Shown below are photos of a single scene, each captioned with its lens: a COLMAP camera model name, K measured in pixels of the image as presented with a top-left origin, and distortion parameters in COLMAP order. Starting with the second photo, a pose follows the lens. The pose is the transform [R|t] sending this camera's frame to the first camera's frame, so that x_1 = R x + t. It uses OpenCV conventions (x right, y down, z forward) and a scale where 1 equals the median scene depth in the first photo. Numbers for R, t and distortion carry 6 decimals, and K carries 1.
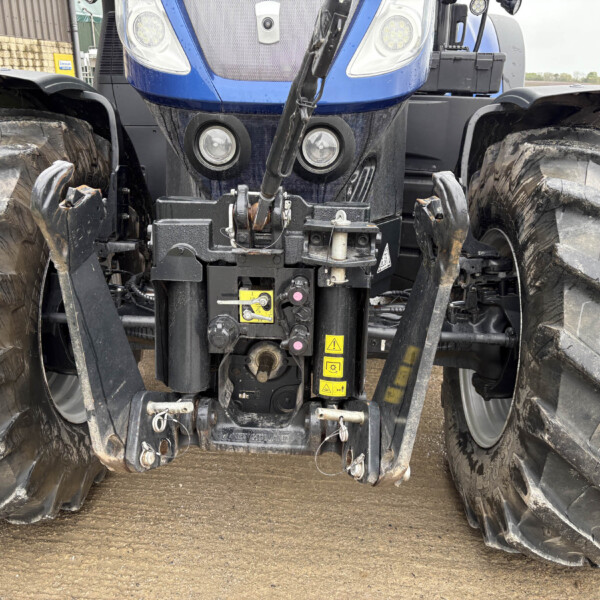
lens RADIAL K [[607.1, 0, 302.5], [0, 607.1, 304.3], [0, 0, 1]] dist [0.018572, 0.000000]
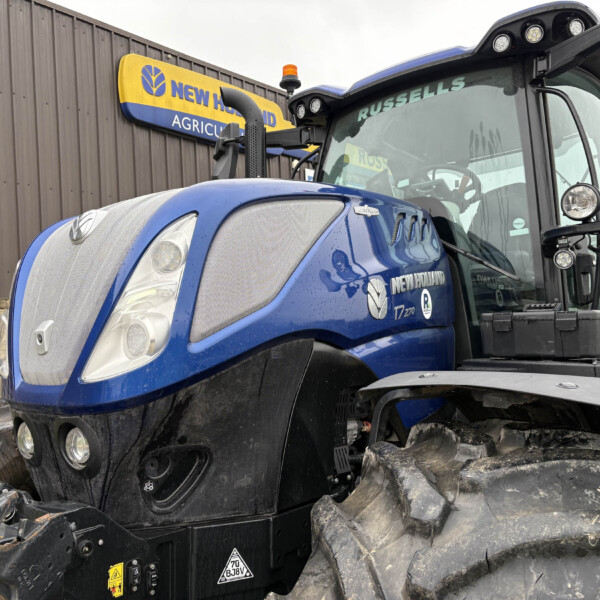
lens RADIAL K [[607.1, 0, 301.9], [0, 607.1, 295.5], [0, 0, 1]] dist [0.018572, 0.000000]
pose [[0.813034, -0.077155, -0.577081, 0.955240], [-0.150582, 0.929589, -0.336435, -0.202756], [0.562406, 0.360431, 0.744170, 0.354466]]
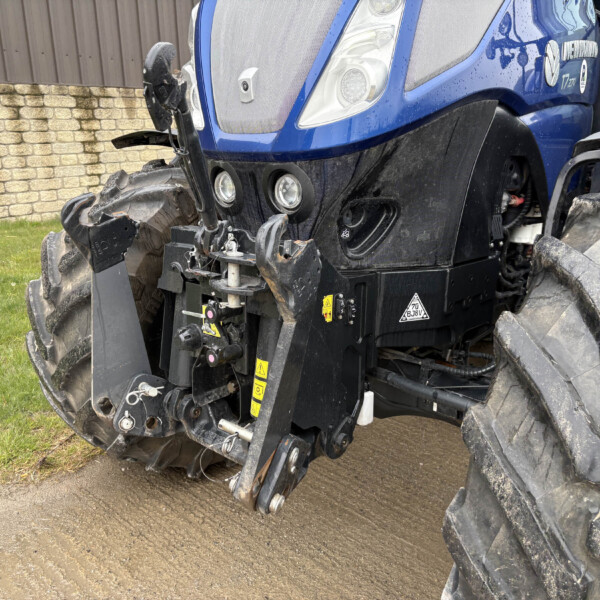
lens RADIAL K [[607.1, 0, 297.7], [0, 607.1, 302.3], [0, 0, 1]] dist [0.018572, 0.000000]
pose [[0.777545, 0.142427, -0.612486, 0.747729], [-0.193554, 0.980932, -0.017610, -0.043199], [0.598299, 0.132241, 0.790285, 0.167381]]
